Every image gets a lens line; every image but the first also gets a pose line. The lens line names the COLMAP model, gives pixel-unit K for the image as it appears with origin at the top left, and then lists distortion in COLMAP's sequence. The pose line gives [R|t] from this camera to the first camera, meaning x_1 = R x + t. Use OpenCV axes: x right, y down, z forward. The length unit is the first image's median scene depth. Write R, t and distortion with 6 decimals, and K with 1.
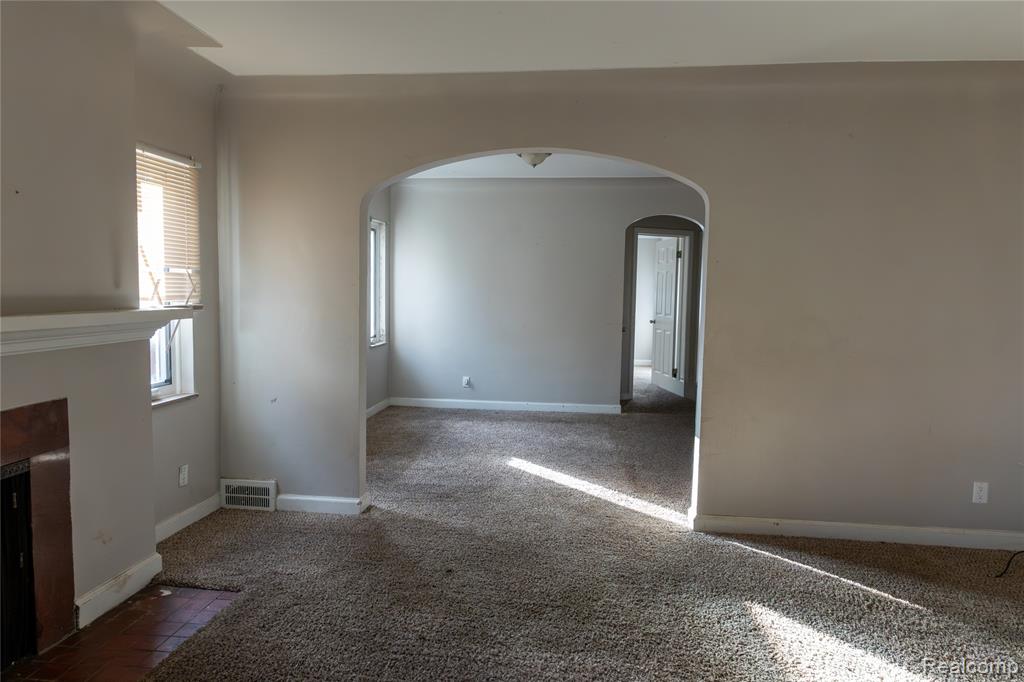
lens RADIAL K [[671.3, 0, 512.0], [0, 671.3, 341.0], [0, 0, 1]] dist [-0.000331, 0.002775]
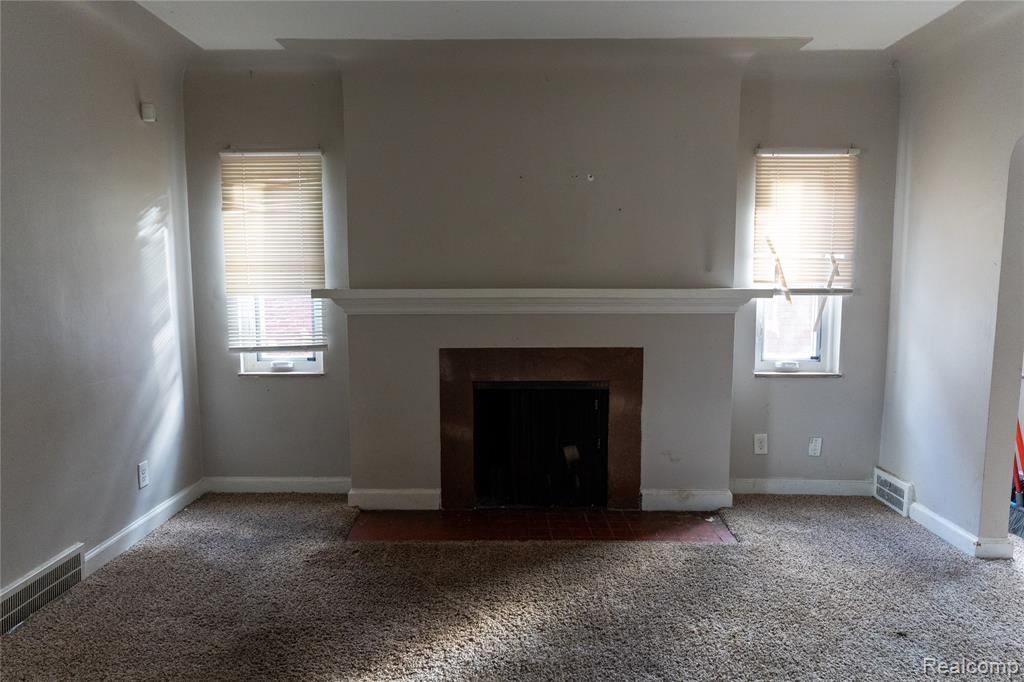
lens RADIAL K [[658.3, 0, 512.0], [0, 658.3, 341.0], [0, 0, 1]] dist [0.004592, 0.001340]
pose [[0.107285, 0.081520, -0.990881, 0.490538], [-0.077915, 0.994257, 0.073362, -0.007999], [0.991171, 0.069333, 0.113021, 0.386400]]
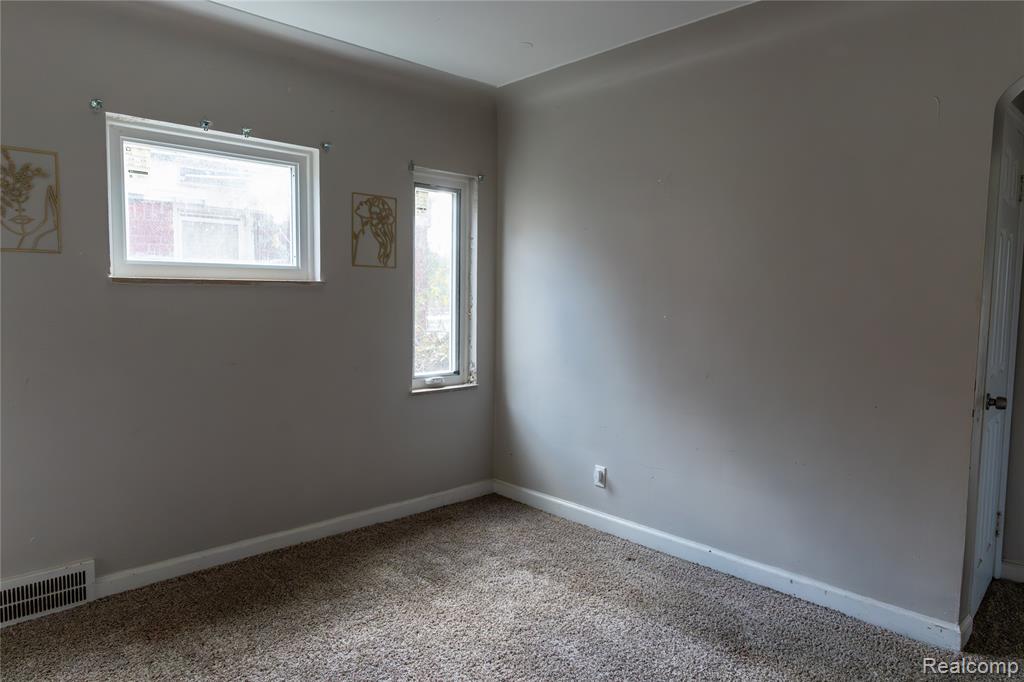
lens RADIAL K [[671.3, 0, 512.0], [0, 671.3, 341.0], [0, 0, 1]] dist [-0.000331, 0.002775]
pose [[0.775215, 0.038086, -0.630548, 0.390158], [-0.051938, 0.998644, -0.003534, -0.070125], [0.629559, 0.035488, 0.776142, 1.137631]]
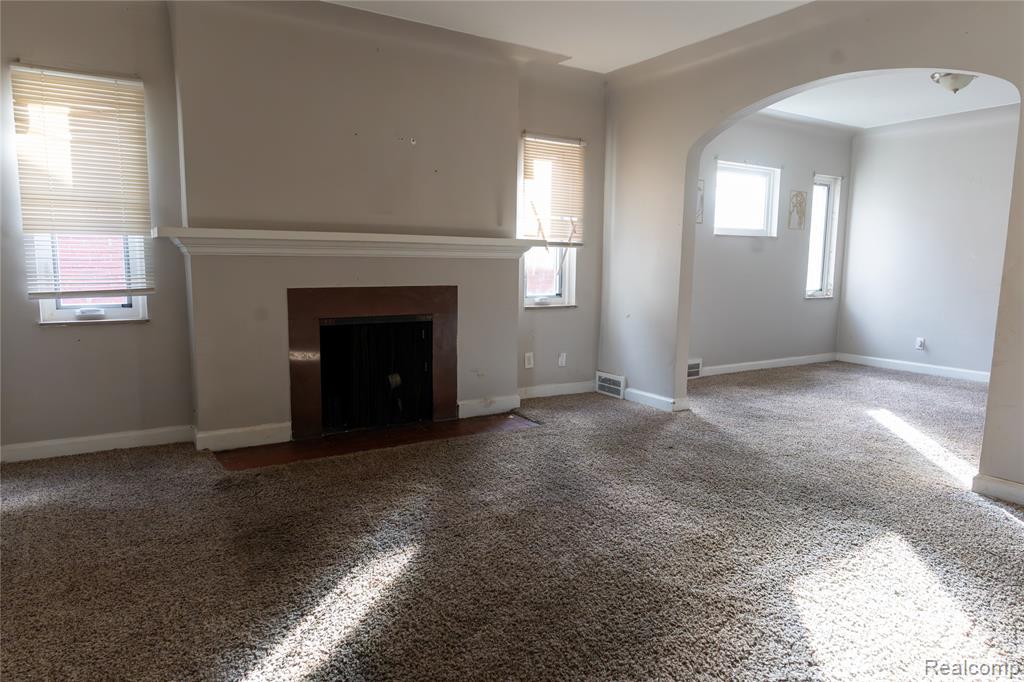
lens RADIAL K [[650.1, 0, 512.0], [0, 650.1, 341.0], [0, 0, 1]] dist [-0.001544, 0.000550]
pose [[0.630487, 0.087963, -0.771199, 0.531947], [-0.065346, 0.996046, 0.060186, 0.081361], [0.773444, 0.012448, 0.633743, 0.015204]]
